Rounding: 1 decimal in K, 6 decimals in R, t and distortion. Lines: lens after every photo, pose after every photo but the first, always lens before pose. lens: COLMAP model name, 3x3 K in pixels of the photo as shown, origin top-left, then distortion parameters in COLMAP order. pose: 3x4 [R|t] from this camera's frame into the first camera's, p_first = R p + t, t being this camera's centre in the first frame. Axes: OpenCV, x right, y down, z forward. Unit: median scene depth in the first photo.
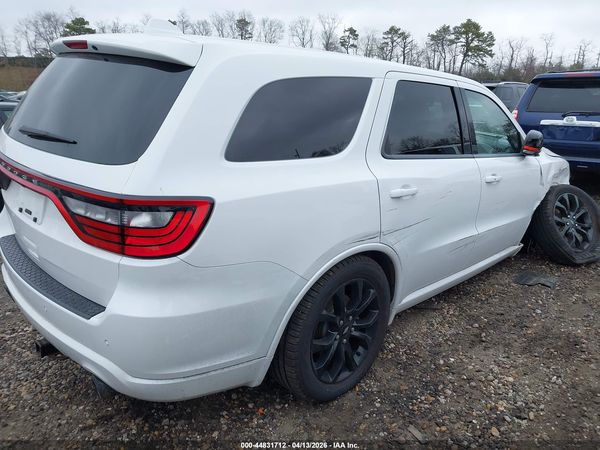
lens RADIAL K [[468.9, 0, 300.0], [0, 468.9, 225.0], [0, 0, 1]] dist [0.076117, -0.133981]
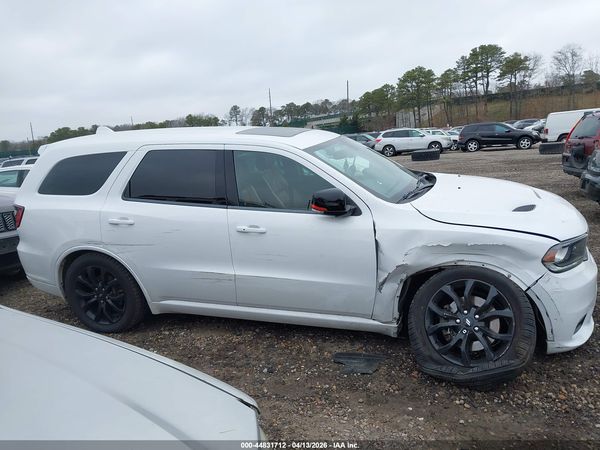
lens RADIAL K [[468.3, 0, 300.0], [0, 468.3, 225.0], [0, 0, 1]] dist [0.001069, 0.001656]
pose [[0.435103, 0.122641, -0.891989, 1.822674], [-0.170690, 0.983950, 0.052024, -0.234805], [0.884053, 0.129618, 0.449053, 0.790955]]
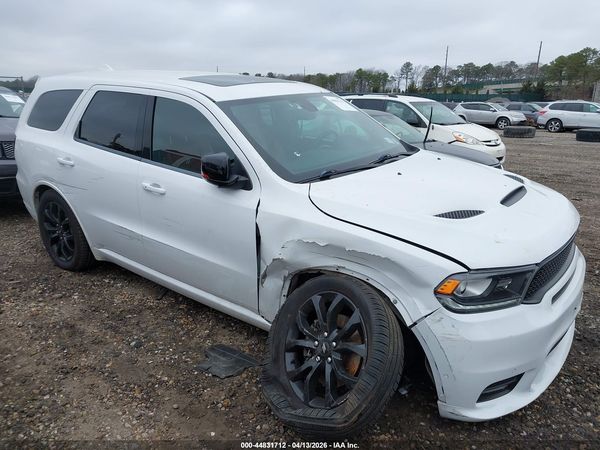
lens RADIAL K [[468.9, 0, 300.0], [0, 468.9, 225.0], [0, 0, 1]] dist [0.076117, -0.133981]
pose [[0.111328, 0.245063, -0.963094, 1.798922], [-0.283986, 0.936552, 0.205482, -0.400327], [0.952344, 0.250629, 0.173858, 1.457940]]
